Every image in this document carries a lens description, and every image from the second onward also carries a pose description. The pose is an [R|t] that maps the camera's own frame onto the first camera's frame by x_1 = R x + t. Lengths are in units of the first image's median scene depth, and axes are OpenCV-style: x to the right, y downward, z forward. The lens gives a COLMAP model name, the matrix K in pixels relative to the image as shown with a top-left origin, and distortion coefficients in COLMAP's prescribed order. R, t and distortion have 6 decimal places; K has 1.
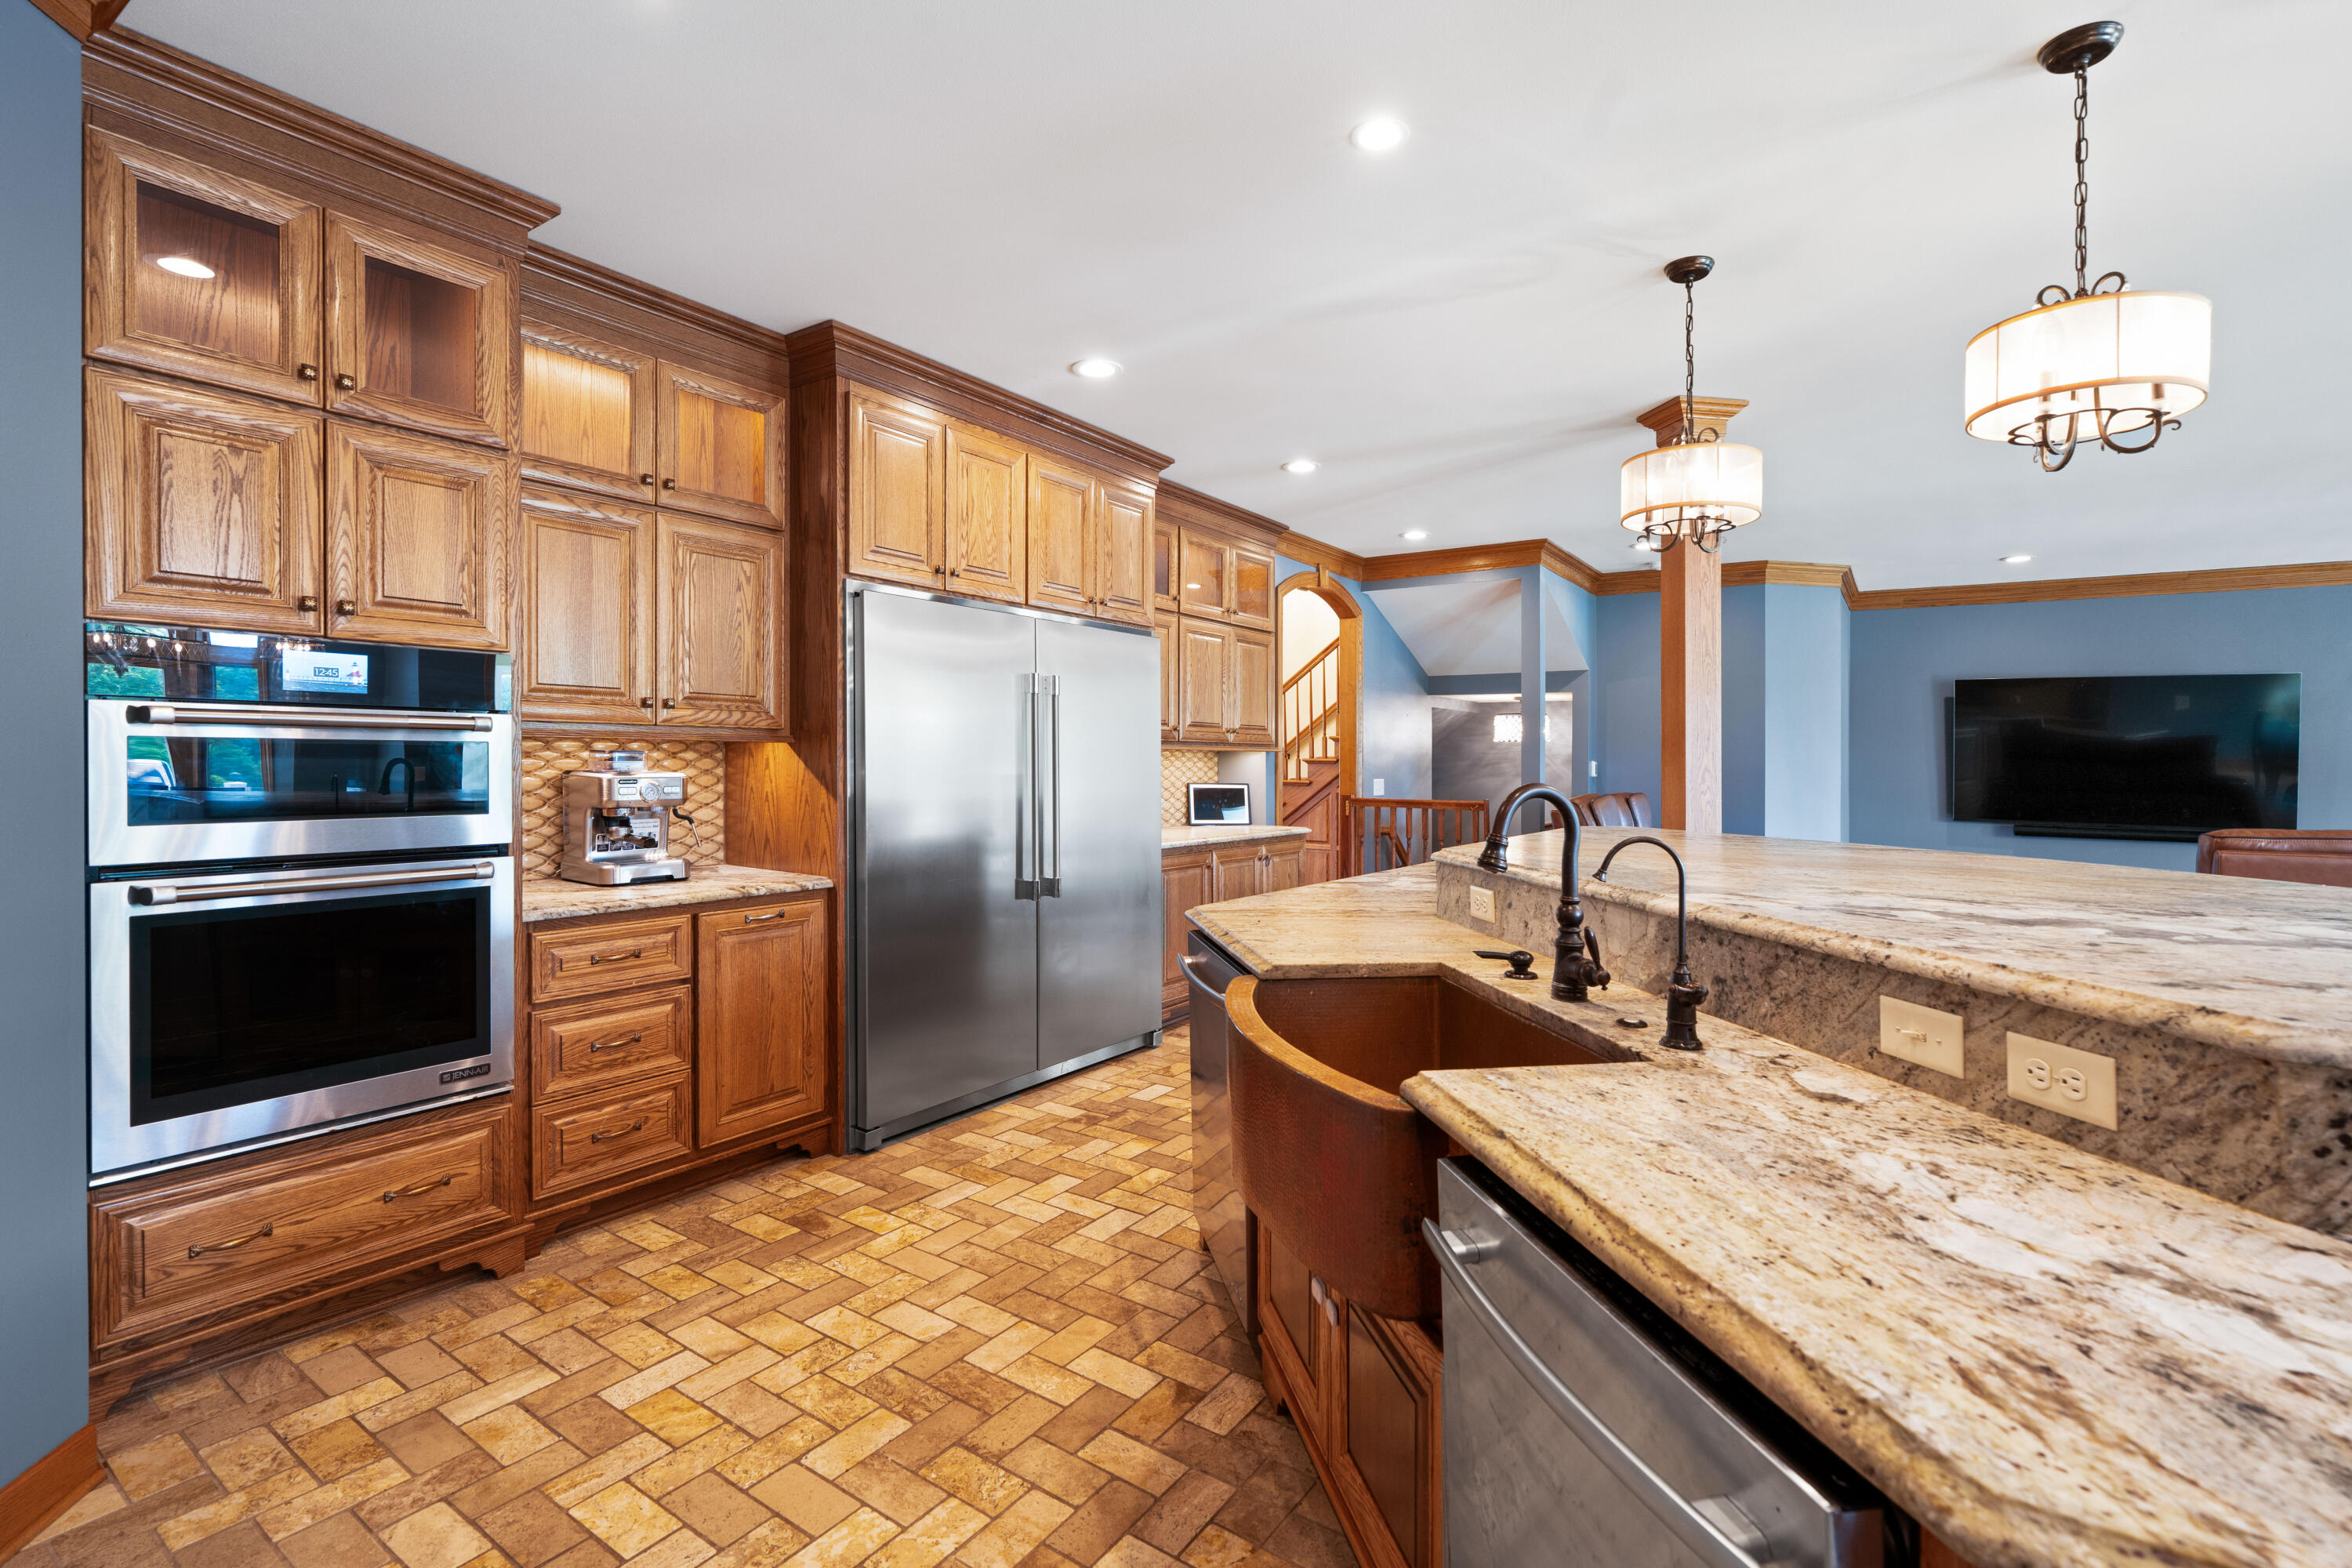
lens RADIAL K [[1063.3, 0, 1170.8], [0, 1063.3, 801.0], [0, 0, 1]] dist [-0.003947, 0.000030]
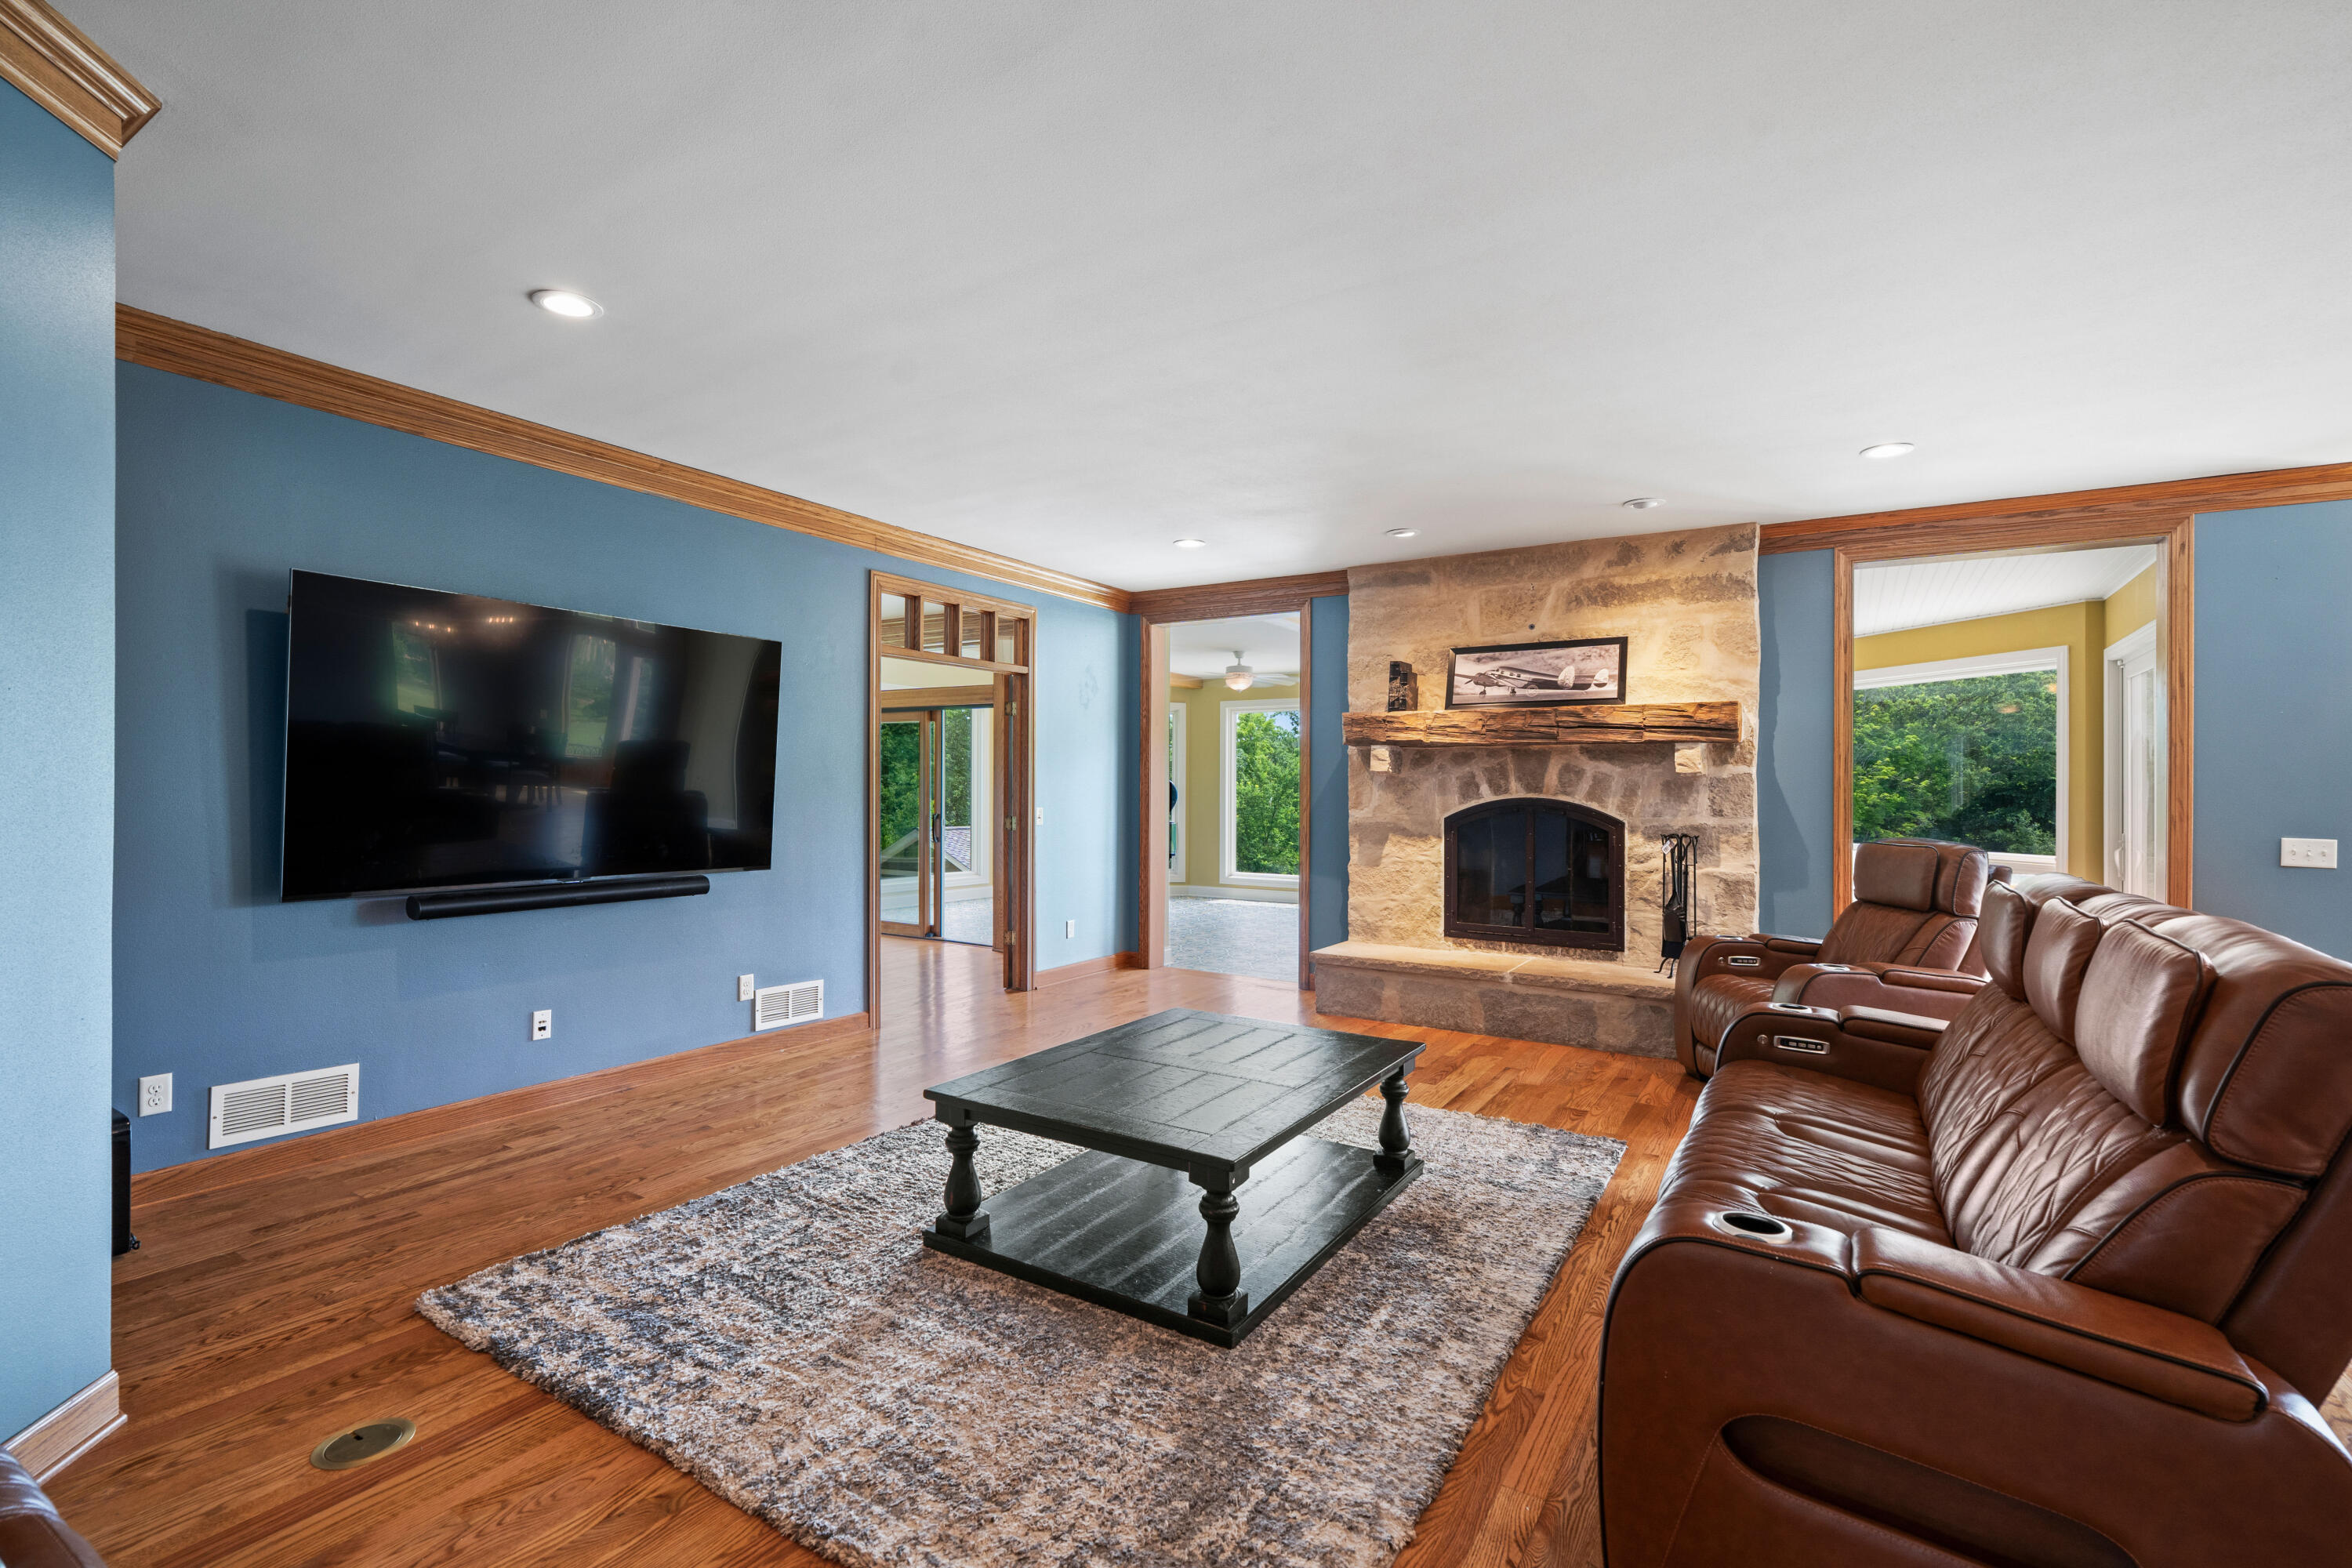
lens RADIAL K [[1044.1, 0, 1169.5], [0, 1044.1, 792.6], [0, 0, 1]] dist [-0.001399, -0.000058]
pose [[-0.044954, -0.021351, 0.998761, 0.809963], [0.028955, 0.999324, 0.022667, -0.064016], [-0.998569, 0.029939, -0.044305, 1.816720]]
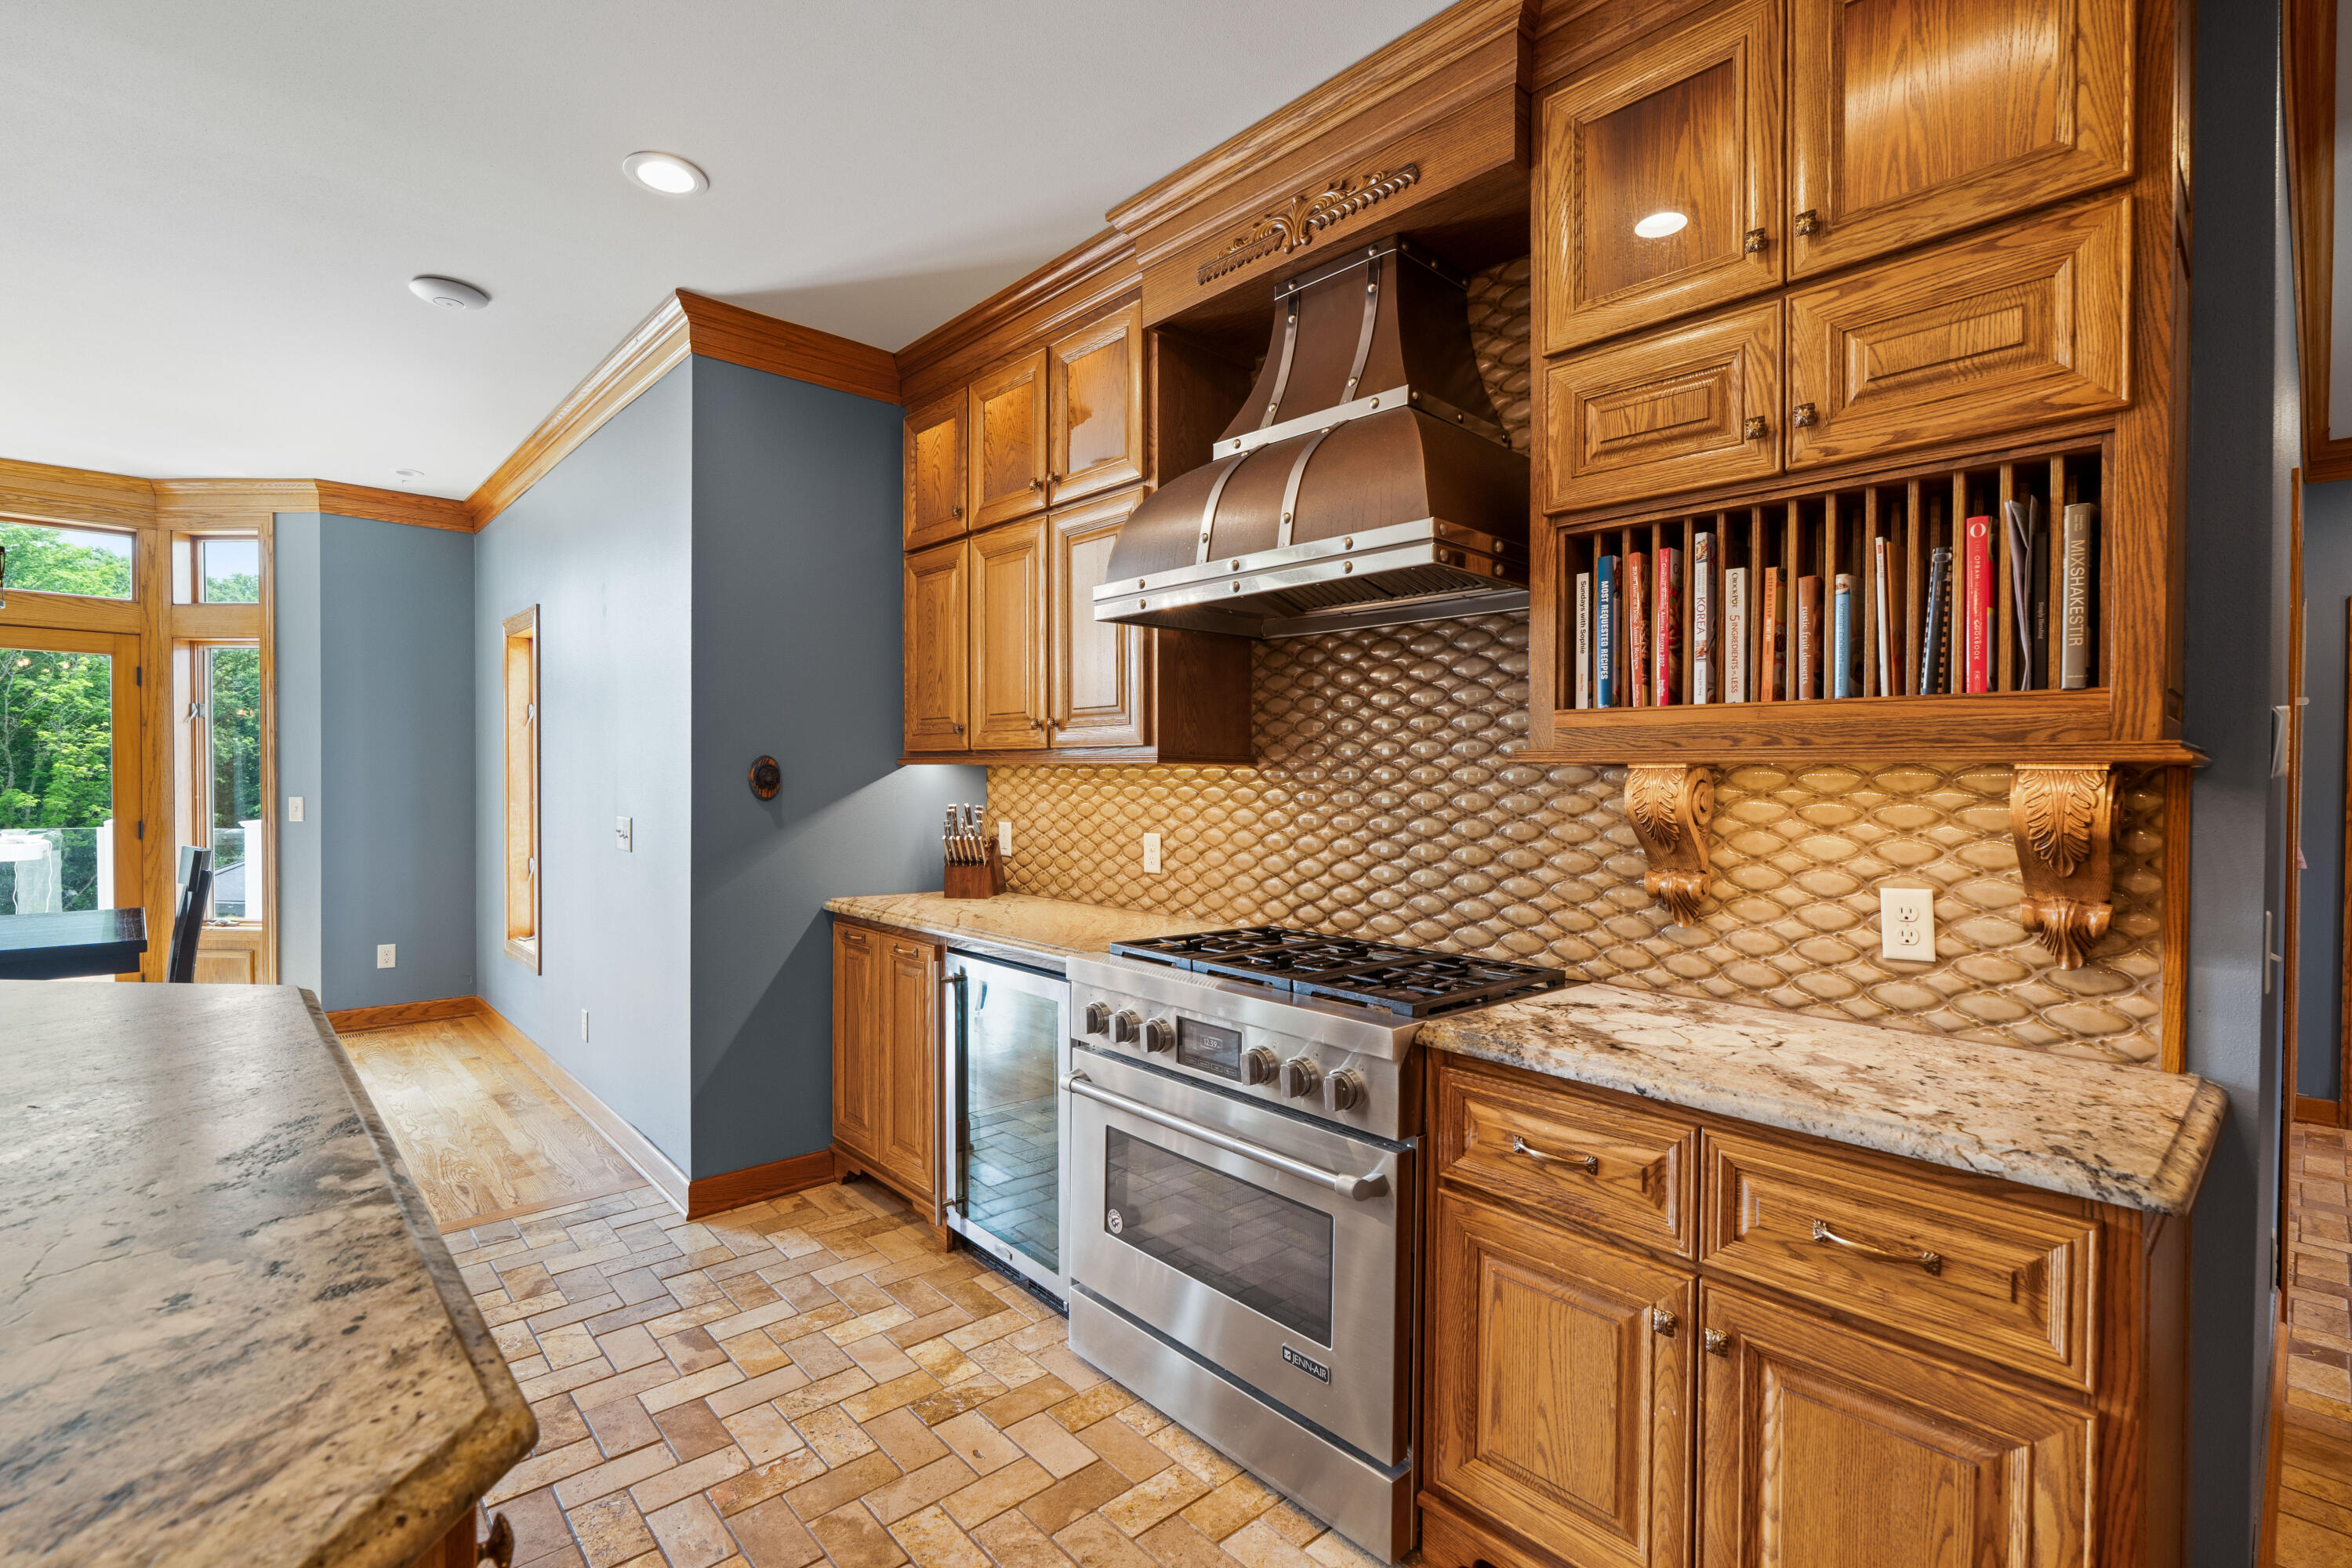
lens RADIAL K [[1063.3, 0, 1170.8], [0, 1063.3, 801.0], [0, 0, 1]] dist [-0.003947, 0.000030]
pose [[-0.975968, -0.029598, 0.215893, -0.034312], [-0.015403, 0.997625, 0.067141, -0.017487], [-0.217367, 0.062202, -0.974106, 0.388440]]
